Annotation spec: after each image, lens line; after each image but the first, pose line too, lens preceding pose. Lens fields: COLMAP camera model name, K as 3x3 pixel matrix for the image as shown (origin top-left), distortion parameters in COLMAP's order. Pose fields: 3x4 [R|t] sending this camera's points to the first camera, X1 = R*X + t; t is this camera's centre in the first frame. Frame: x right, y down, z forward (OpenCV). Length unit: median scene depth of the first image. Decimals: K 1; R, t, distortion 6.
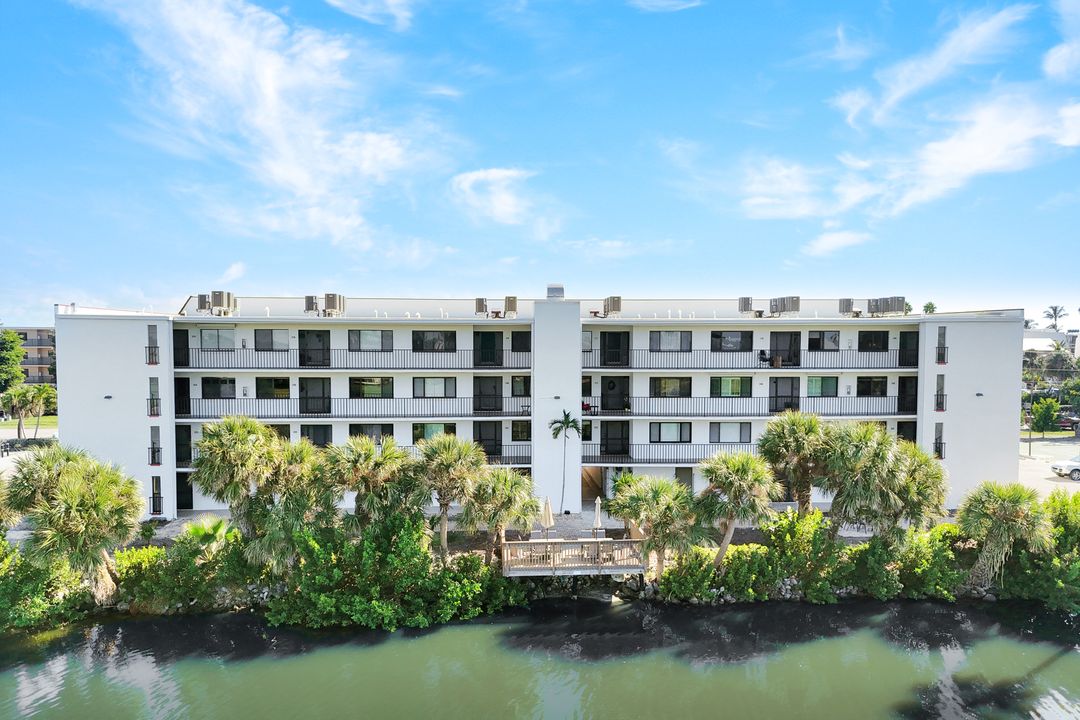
lens RADIAL K [[790.0, 0, 540.0], [0, 790.0, 360.0], [0, 0, 1]] dist [0.030400, -0.000208]
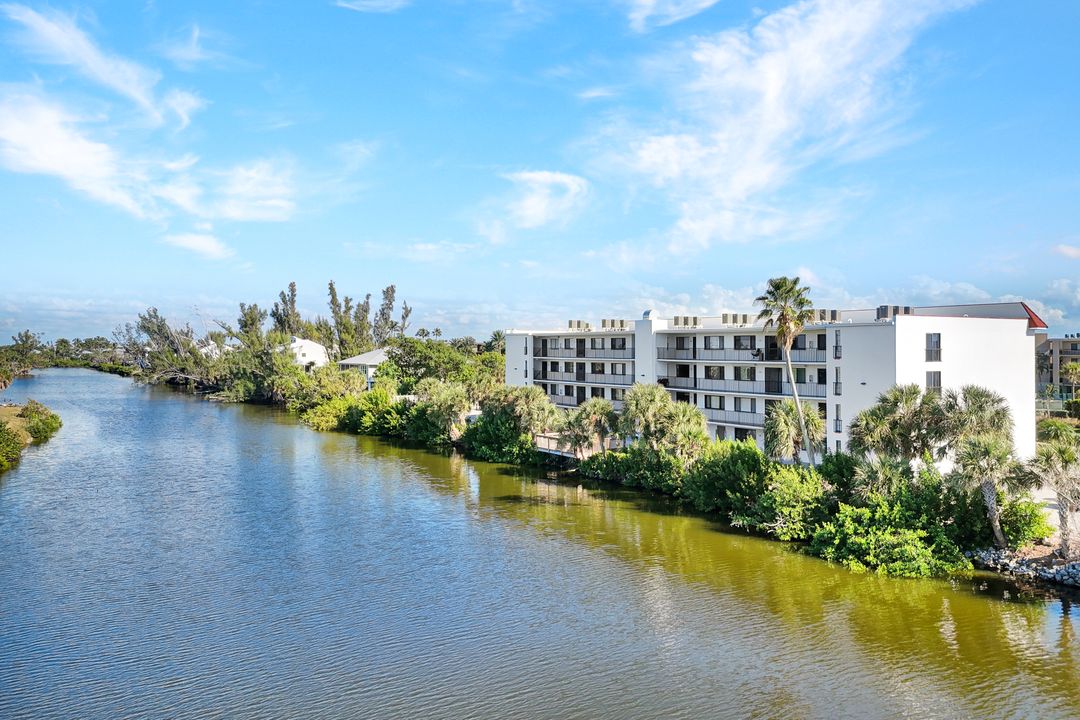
lens RADIAL K [[802.8, 0, 548.5], [0, 802.8, 362.0], [0, 0, 1]] dist [0.045681, 0.002712]
pose [[0.485914, 0.013763, -0.873899, 1.563148], [-0.008921, 0.999902, 0.010786, -0.000574], [0.873961, 0.002555, 0.485989, -0.045825]]
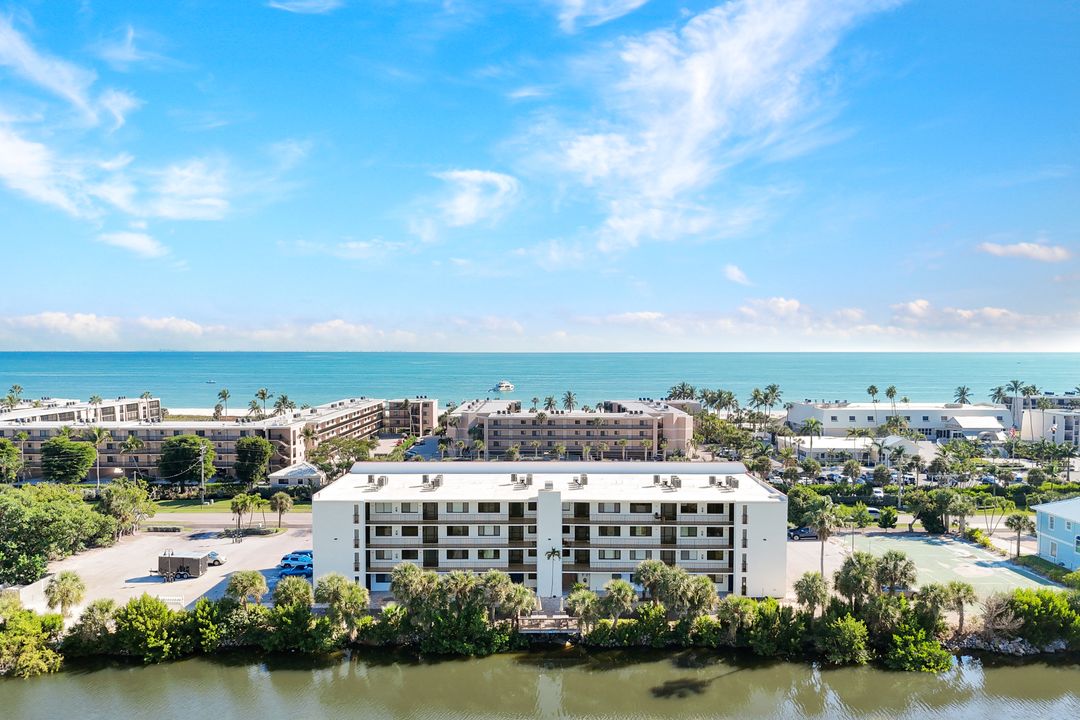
lens RADIAL K [[802.8, 0, 548.5], [0, 802.8, 362.0], [0, 0, 1]] dist [0.045681, 0.002712]
pose [[0.998563, 0.005395, -0.053320, 0.135960], [-0.005845, 0.999949, -0.008292, -0.417922], [0.053272, 0.008592, 0.998543, -1.137673]]
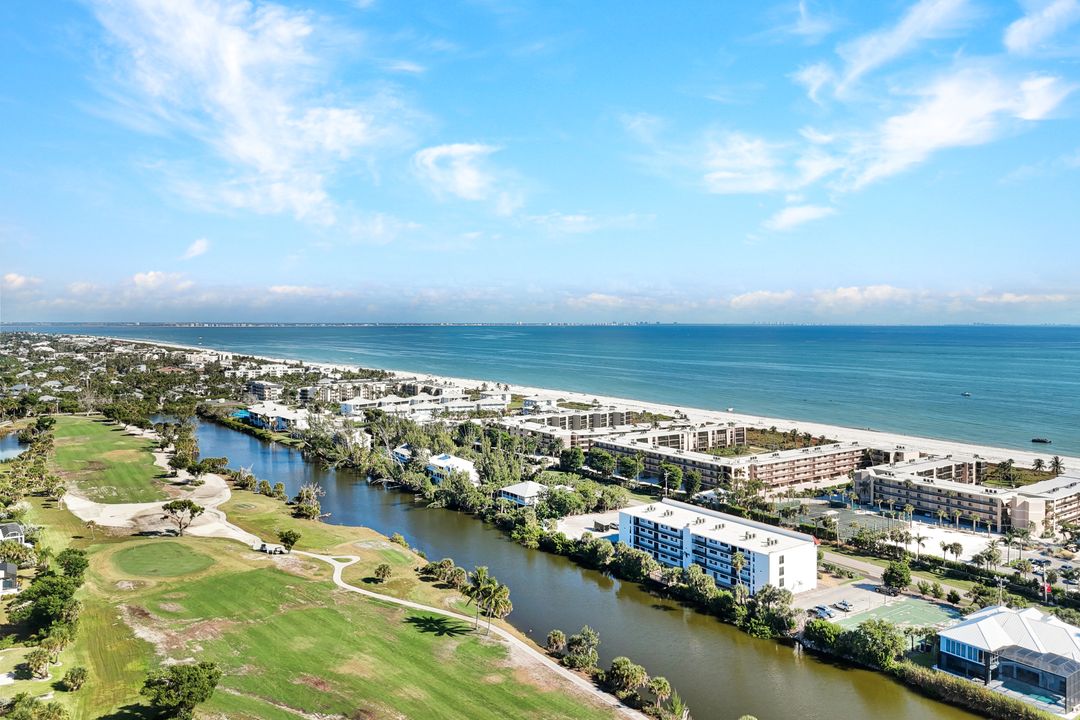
lens RADIAL K [[802.8, 0, 548.5], [0, 802.8, 362.0], [0, 0, 1]] dist [0.045681, 0.002712]
pose [[0.539385, 0.049983, -0.840574, 3.830512], [-0.024701, 0.998746, 0.043538, -1.349227], [0.841697, -0.002721, 0.539944, -2.465838]]
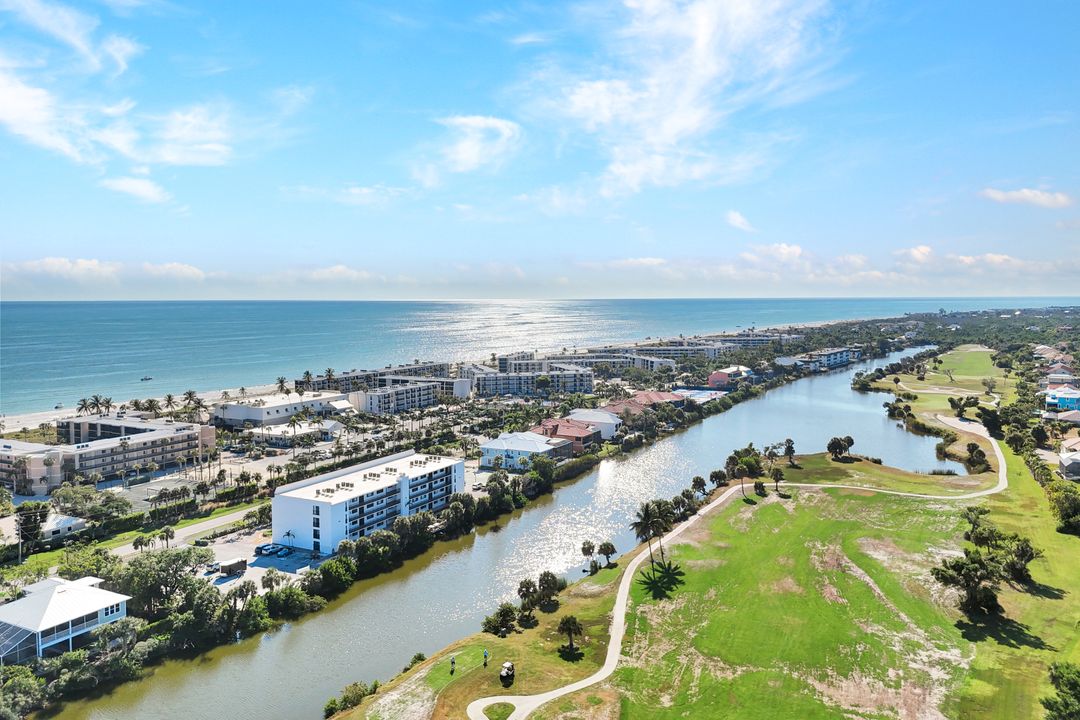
lens RADIAL K [[802.8, 0, 548.5], [0, 802.8, 362.0], [0, 0, 1]] dist [0.045681, 0.002712]
pose [[0.528201, -0.069930, 0.846235, -3.597439], [0.023553, 0.997426, 0.067722, -1.088857], [-0.848793, -0.015840, 0.528488, -2.242077]]
